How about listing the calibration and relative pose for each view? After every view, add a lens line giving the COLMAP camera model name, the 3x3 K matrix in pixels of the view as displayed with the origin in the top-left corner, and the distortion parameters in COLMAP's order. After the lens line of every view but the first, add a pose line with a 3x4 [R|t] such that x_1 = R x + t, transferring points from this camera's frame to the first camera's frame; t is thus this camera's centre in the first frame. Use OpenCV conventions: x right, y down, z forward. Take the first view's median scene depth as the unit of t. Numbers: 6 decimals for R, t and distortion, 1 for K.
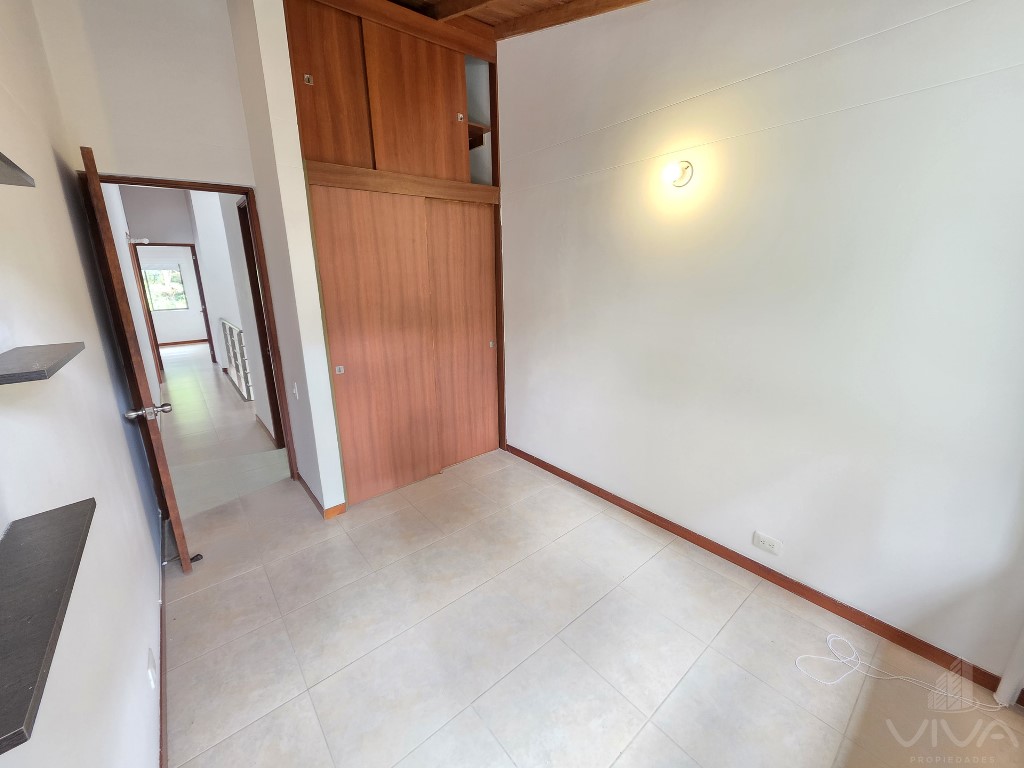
lens RADIAL K [[407.6, 0, 510.5], [0, 407.6, 378.0], [0, 0, 1]] dist [0.003649, -0.000311]
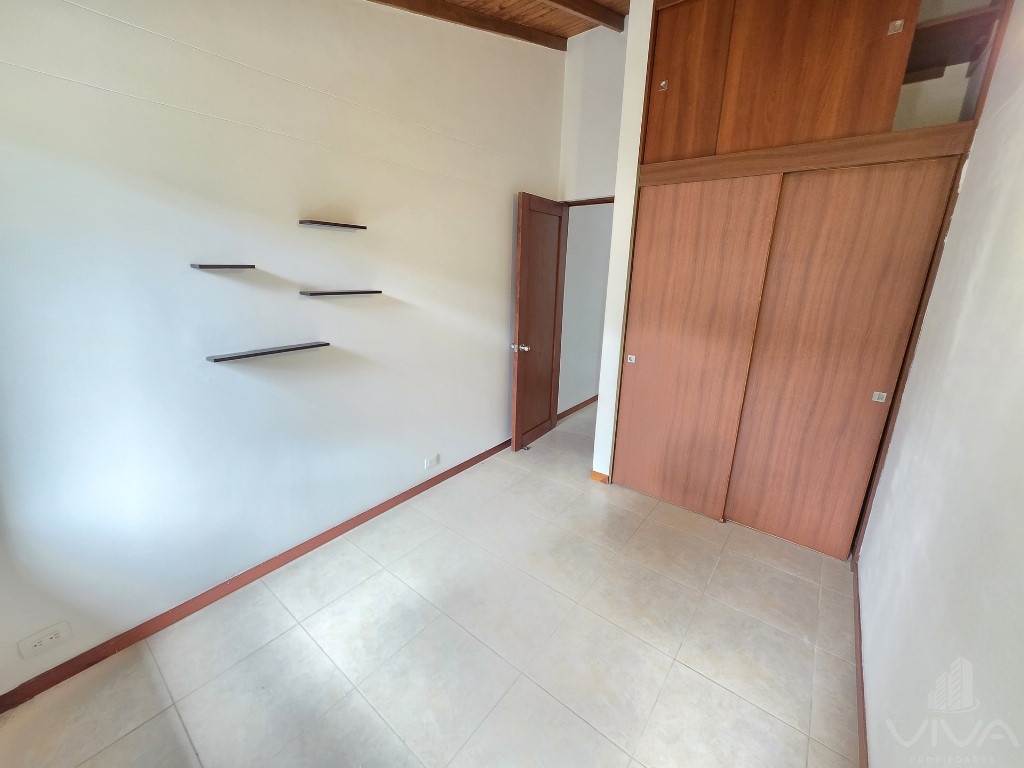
lens RADIAL K [[407.6, 0, 508.8], [0, 407.6, 383.2], [0, 0, 1]] dist [0.003649, -0.000311]
pose [[0.196249, 0.294692, -0.935223, 0.472611], [-0.271242, 0.932869, 0.237032, -0.111490], [0.942292, 0.207154, 0.263007, 0.369539]]
